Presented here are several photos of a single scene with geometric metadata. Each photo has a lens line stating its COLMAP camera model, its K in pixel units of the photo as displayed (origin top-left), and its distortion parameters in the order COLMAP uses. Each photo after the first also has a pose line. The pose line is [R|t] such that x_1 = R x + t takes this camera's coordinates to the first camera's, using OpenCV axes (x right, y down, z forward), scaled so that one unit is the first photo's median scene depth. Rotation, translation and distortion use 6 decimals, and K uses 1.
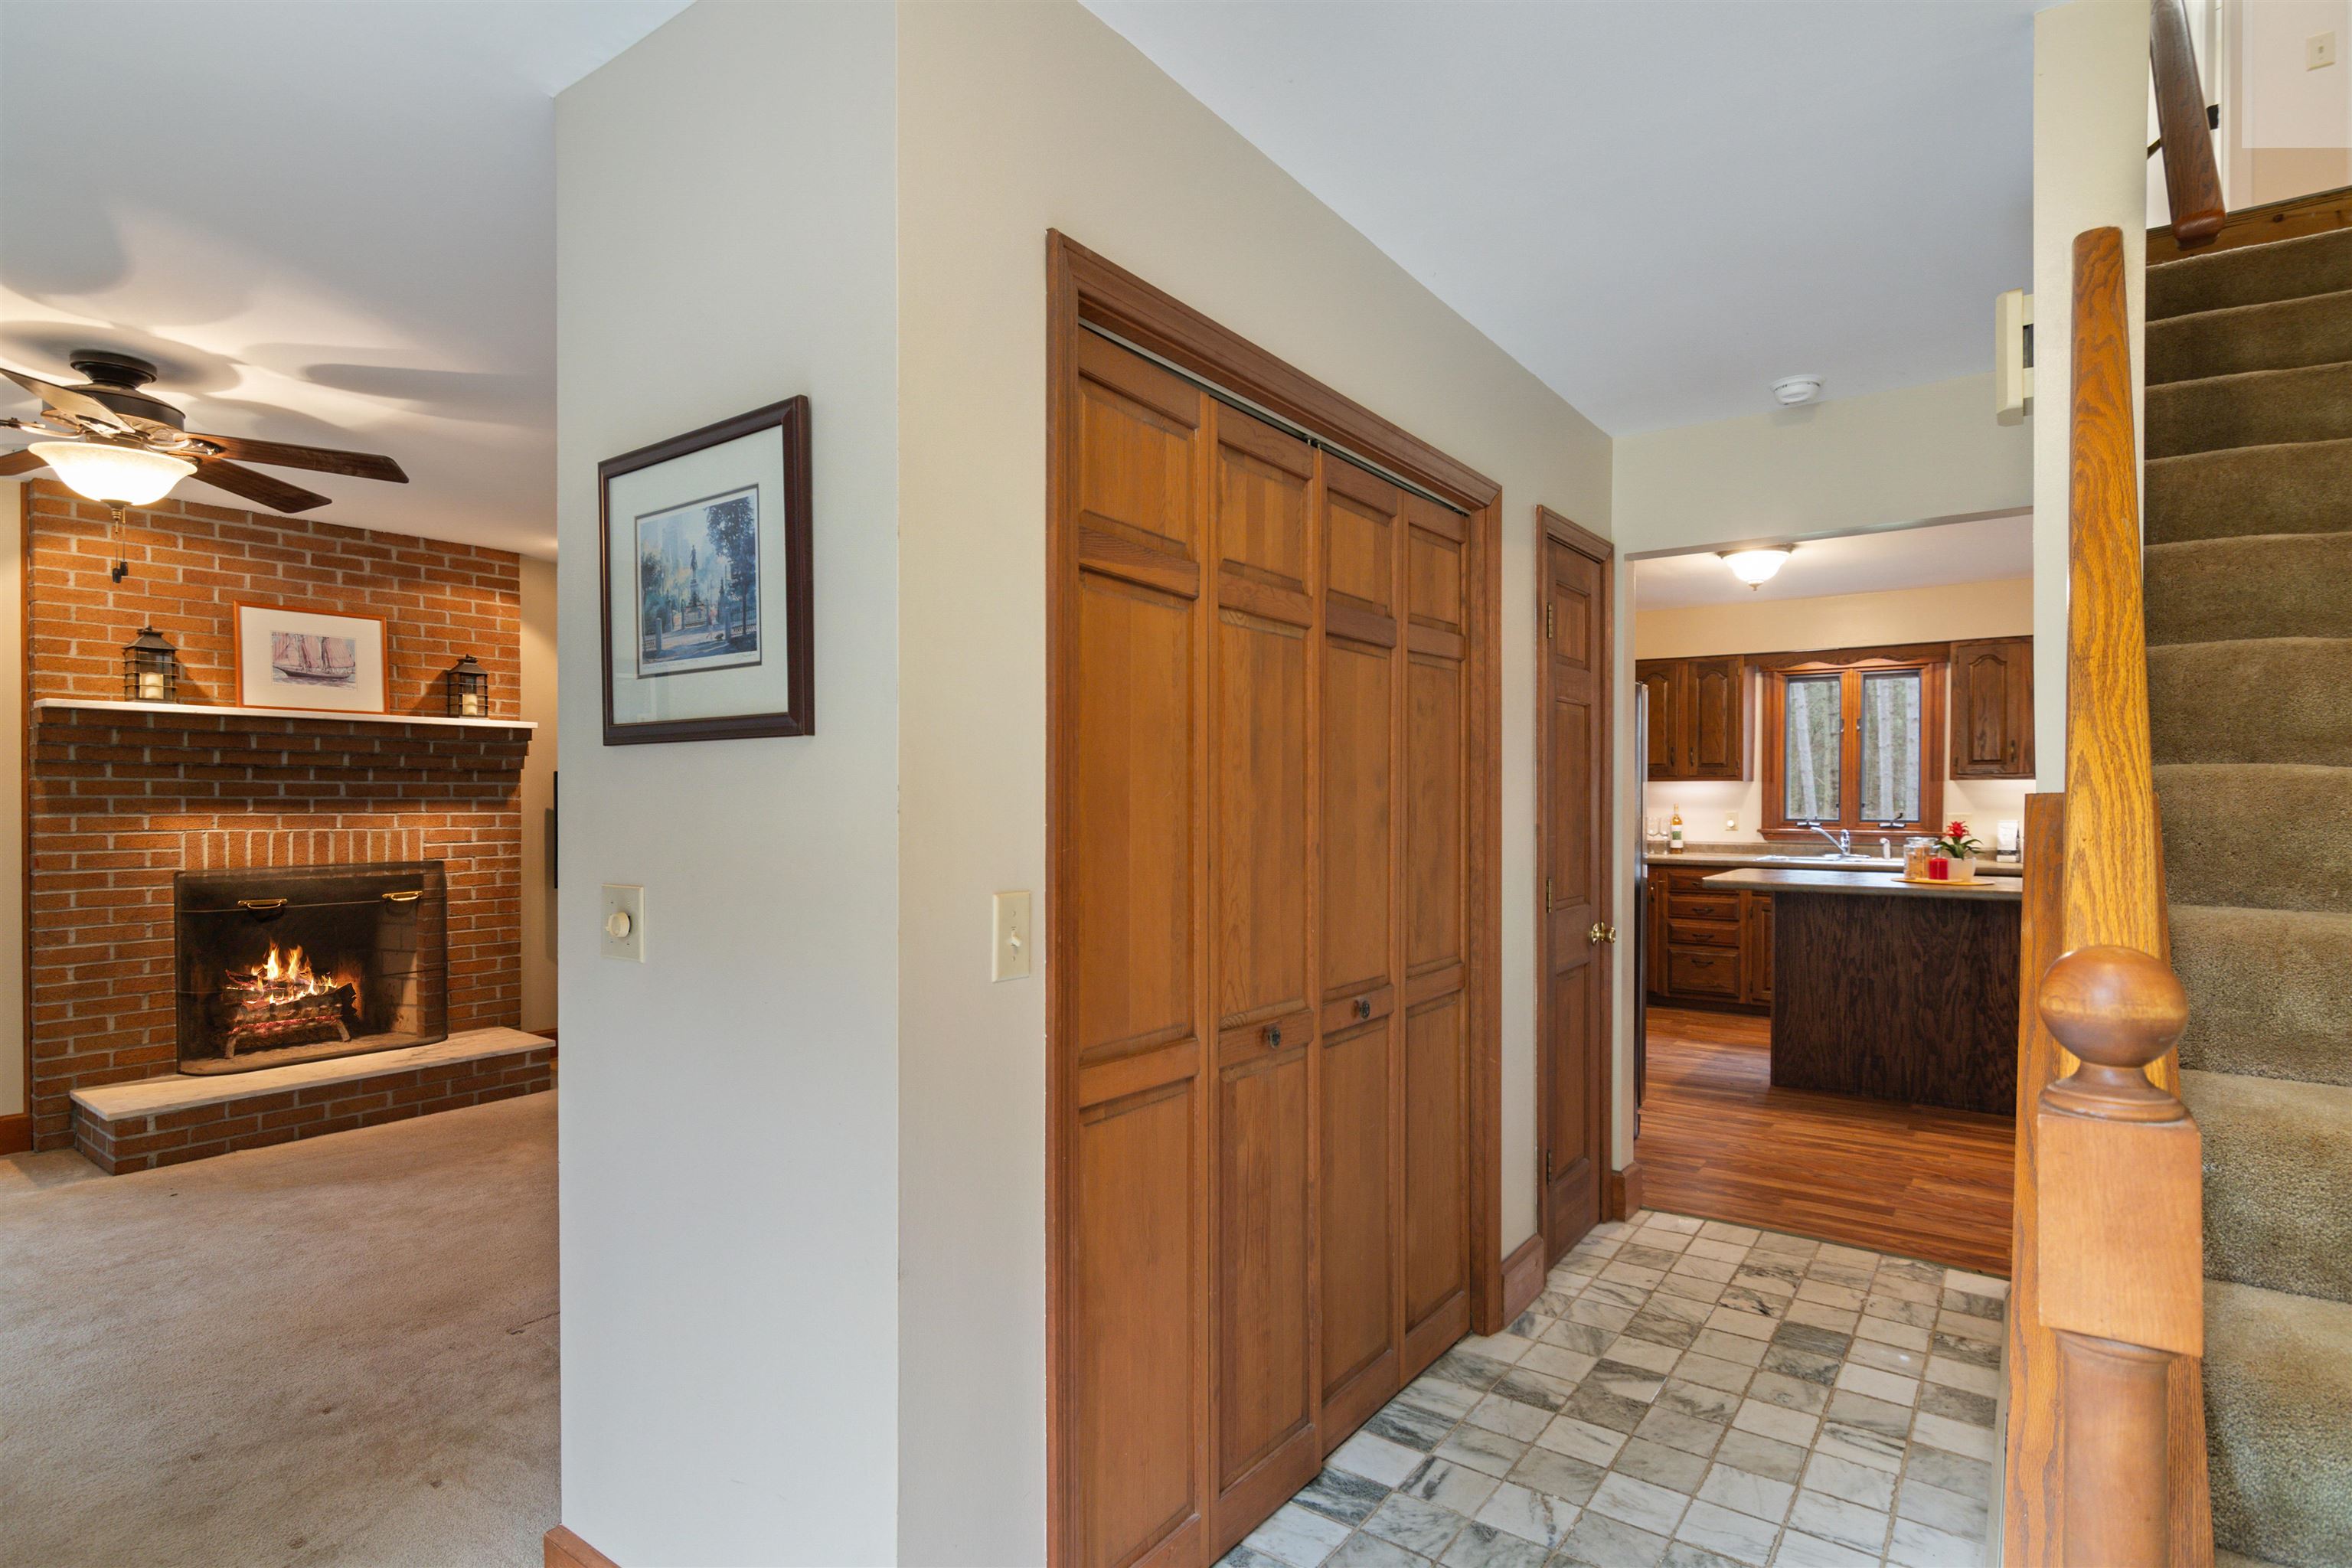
lens RADIAL K [[1194.8, 0, 1170.0], [0, 1194.8, 796.0], [0, 0, 1]] dist [-0.000362, -0.000015]
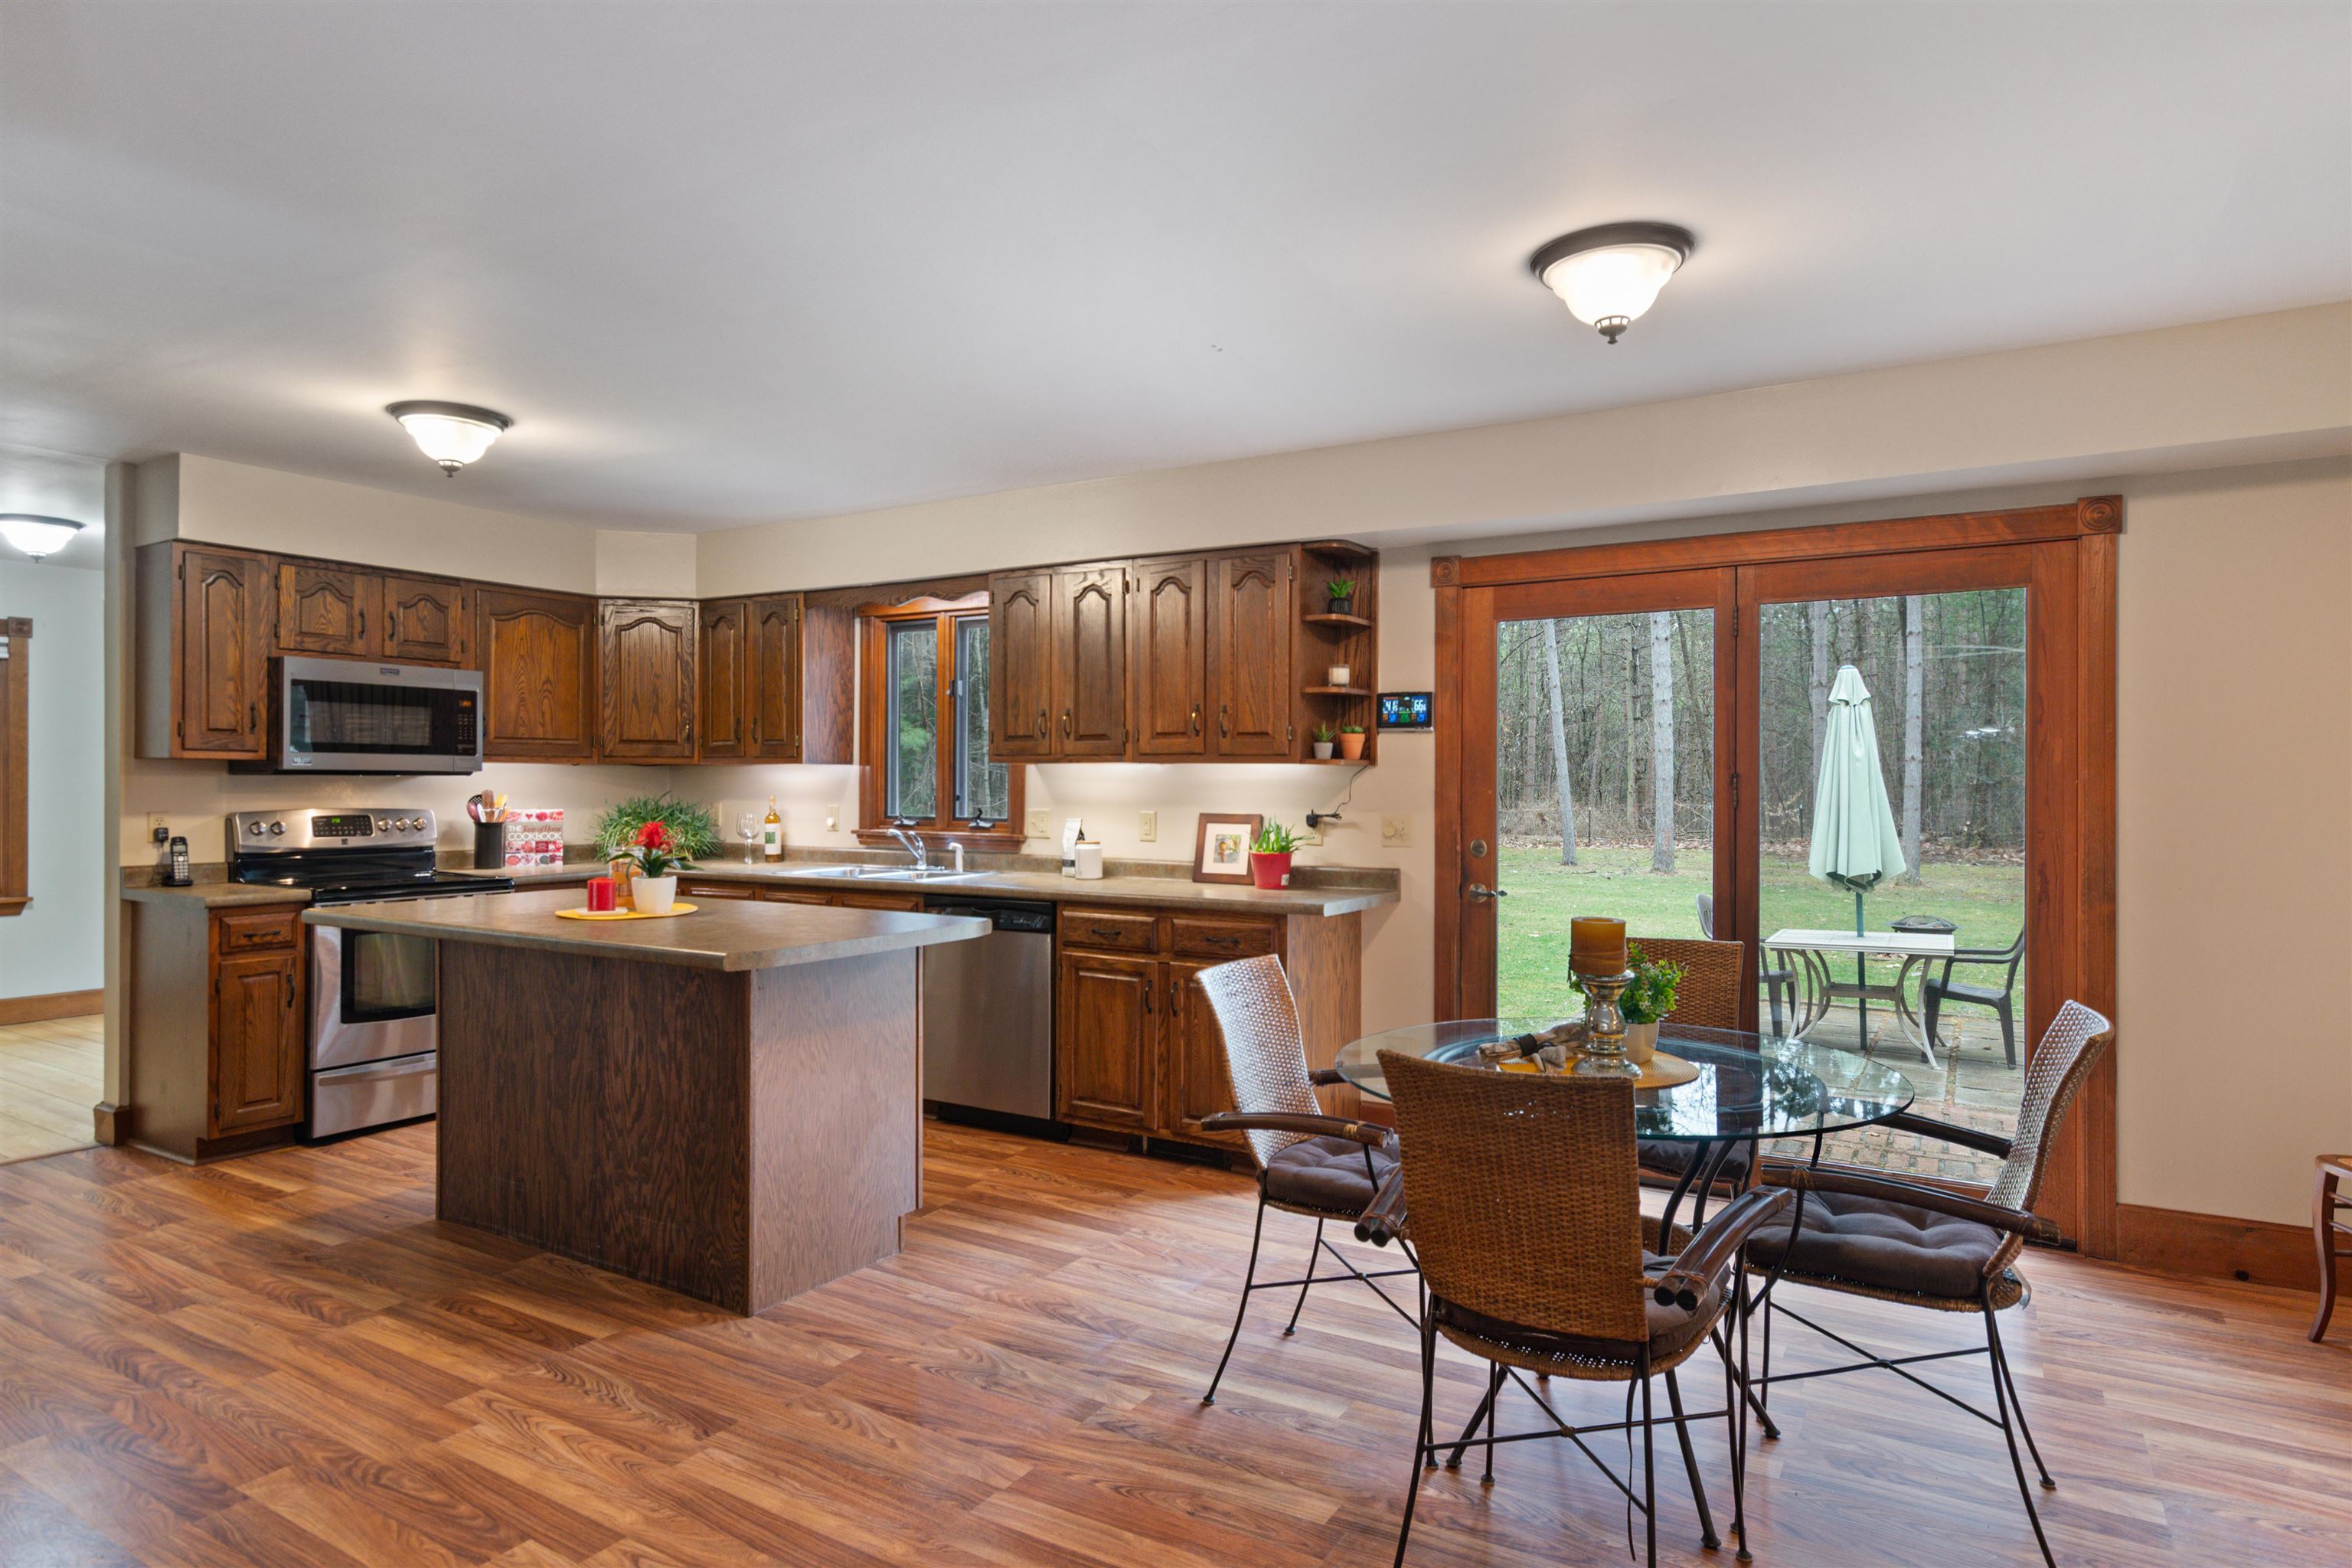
lens RADIAL K [[1319.0, 0, 1176.0], [0, 1319.0, 784.0], [0, 0, 1]] dist [-0.001958, -0.001356]
pose [[0.995223, 0.003932, 0.097550, 0.864548], [-0.003878, 0.999992, -0.000747, -0.000721], [-0.097552, 0.000365, 0.995230, 0.237084]]
